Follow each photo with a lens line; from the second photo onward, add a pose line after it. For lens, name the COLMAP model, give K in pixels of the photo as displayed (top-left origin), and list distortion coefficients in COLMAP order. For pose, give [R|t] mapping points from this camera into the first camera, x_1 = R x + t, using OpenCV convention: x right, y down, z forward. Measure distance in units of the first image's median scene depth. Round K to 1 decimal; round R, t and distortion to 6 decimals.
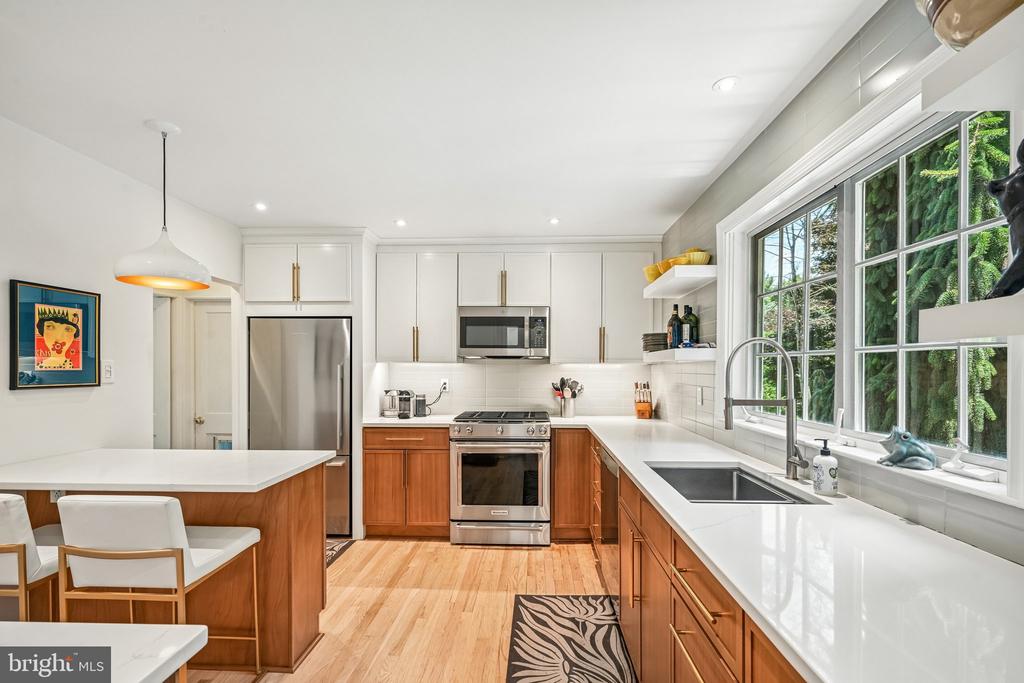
lens RADIAL K [[465.7, 0, 515.8], [0, 465.7, 371.3], [0, 0, 1]] dist [-0.000005, 0.000183]
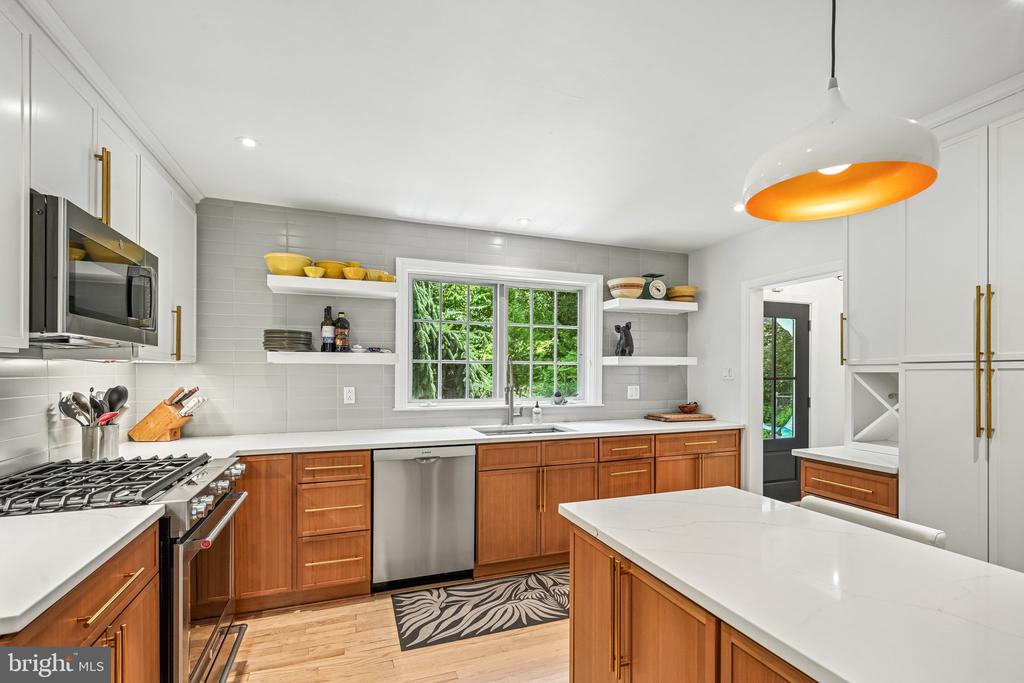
lens RADIAL K [[445.0, 0, 515.7], [0, 445.0, 370.4], [0, 0, 1]] dist [0.000894, 0.000076]
pose [[-0.380373, 0.000834, 0.924833, -0.973302], [0.000514, 1.000000, -0.000691, -0.006307], [-0.924833, 0.000212, -0.380373, 1.373422]]
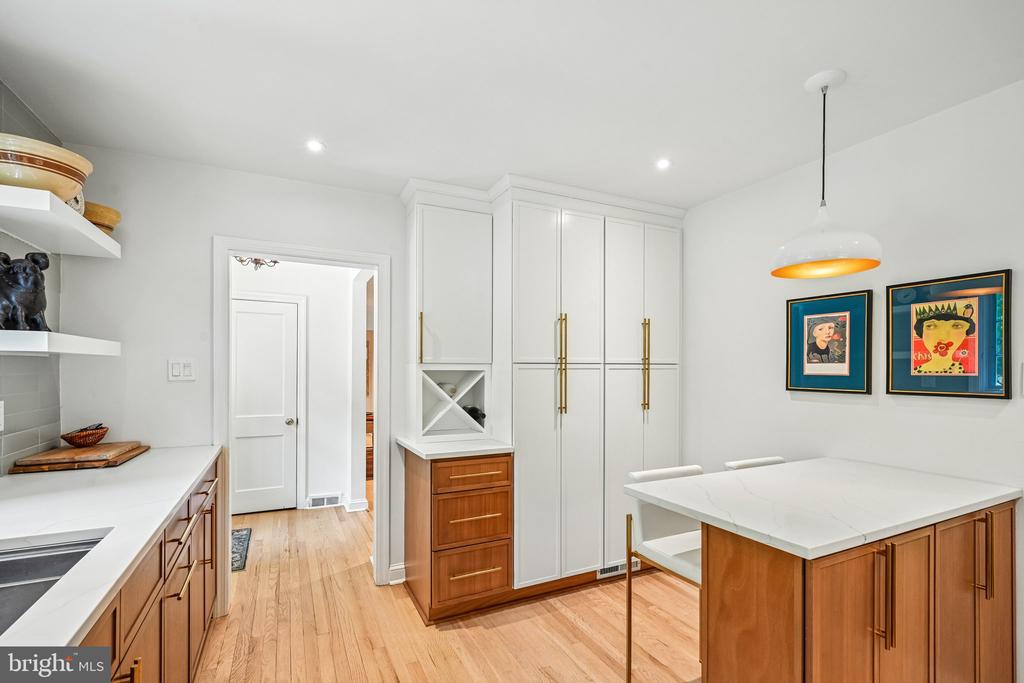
lens RADIAL K [[465.7, 0, 515.8], [0, 465.7, 371.3], [0, 0, 1]] dist [-0.000005, 0.000183]
pose [[-0.870672, -0.002236, -0.491858, 0.124291], [-0.007601, 0.999931, 0.008910, -0.011230], [0.491804, 0.011497, -0.870630, 1.346095]]
